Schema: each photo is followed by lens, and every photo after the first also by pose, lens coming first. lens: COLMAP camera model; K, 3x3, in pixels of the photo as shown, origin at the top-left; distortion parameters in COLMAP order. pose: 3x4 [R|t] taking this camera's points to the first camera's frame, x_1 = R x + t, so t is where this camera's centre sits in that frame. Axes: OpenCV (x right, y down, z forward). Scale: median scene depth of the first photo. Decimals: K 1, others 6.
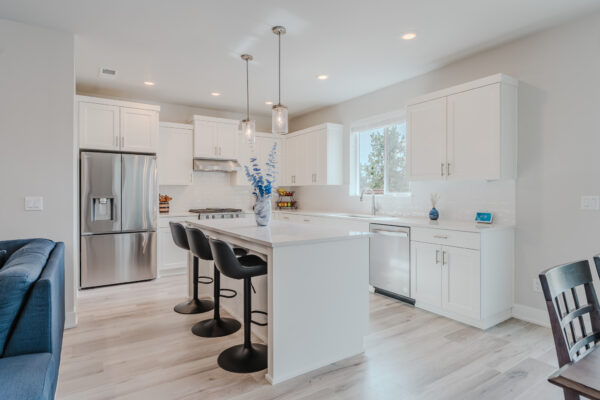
lens RADIAL K [[333.8, 0, 298.3], [0, 333.8, 193.8], [0, 0, 1]] dist [-0.008335, -0.000170]
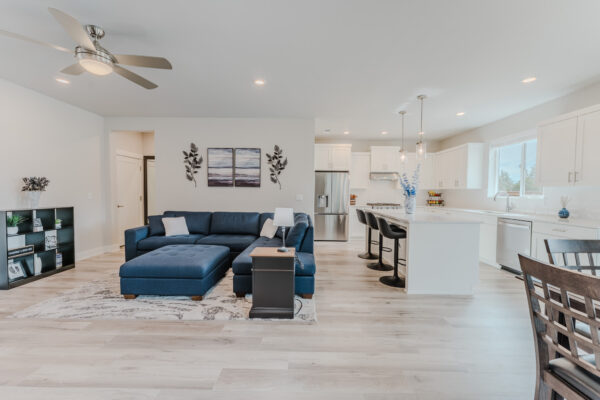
lens RADIAL K [[243.2, 0, 298.4], [0, 243.2, 200.0], [0, 0, 1]] dist [-0.000484, -0.000042]
pose [[0.828921, 0.026907, -0.558719, 0.089552], [-0.011725, 0.999459, 0.030737, -0.003445], [0.559243, -0.018928, 0.828788, -0.263742]]
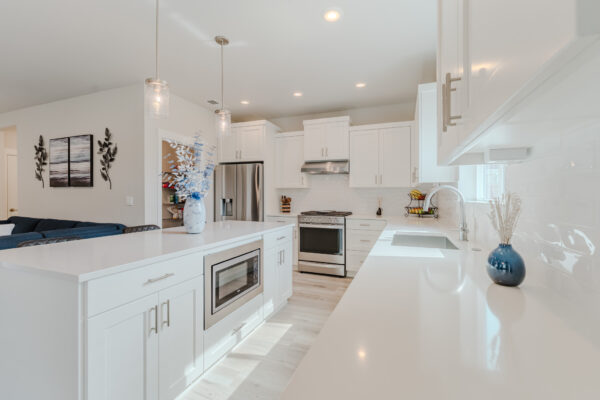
lens RADIAL K [[259.9, 0, 300.2], [0, 259.9, 199.2], [0, 0, 1]] dist [0.002197, 0.000031]
pose [[0.576752, 0.012876, -0.816818, 0.455052], [-0.006860, 0.999917, 0.010918, 0.002028], [0.816891, -0.000693, 0.576792, 0.669913]]
